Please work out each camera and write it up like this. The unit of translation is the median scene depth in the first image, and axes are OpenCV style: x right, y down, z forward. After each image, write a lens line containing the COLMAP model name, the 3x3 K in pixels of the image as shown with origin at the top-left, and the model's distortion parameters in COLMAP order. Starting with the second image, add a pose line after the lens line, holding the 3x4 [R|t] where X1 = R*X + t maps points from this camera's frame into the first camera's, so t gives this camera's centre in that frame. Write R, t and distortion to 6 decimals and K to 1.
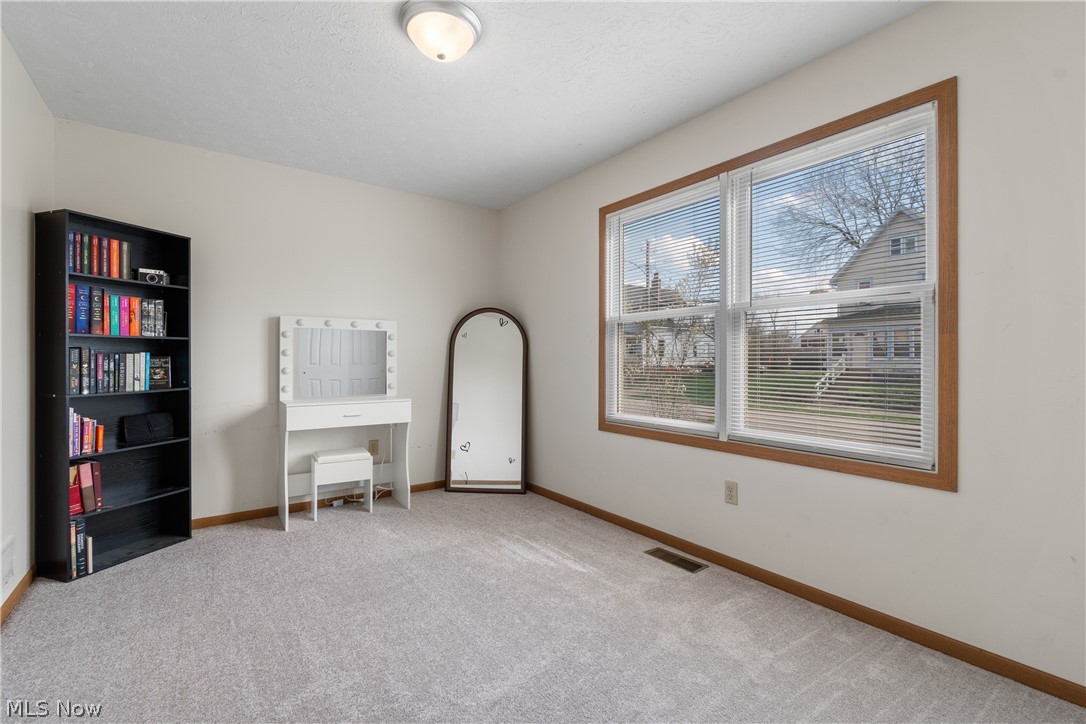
lens RADIAL K [[481.2, 0, 539.2], [0, 481.2, 354.3], [0, 0, 1]] dist [-0.000422, -0.000588]
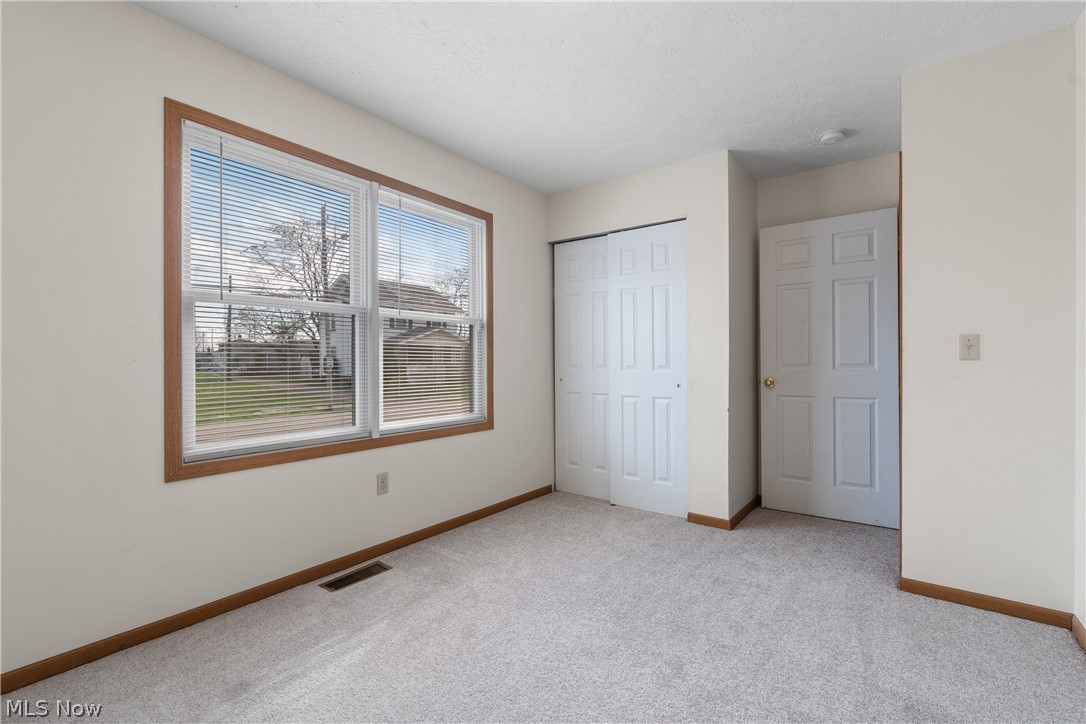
lens RADIAL K [[472.3, 0, 543.0], [0, 472.3, 362.0], [0, 0, 1]] dist [-0.001237, -0.000151]
pose [[-0.283494, 0.000611, 0.958974, -0.686197], [-0.005790, 0.999980, -0.002349, 0.014125], [-0.958956, -0.006219, -0.283485, 0.911016]]
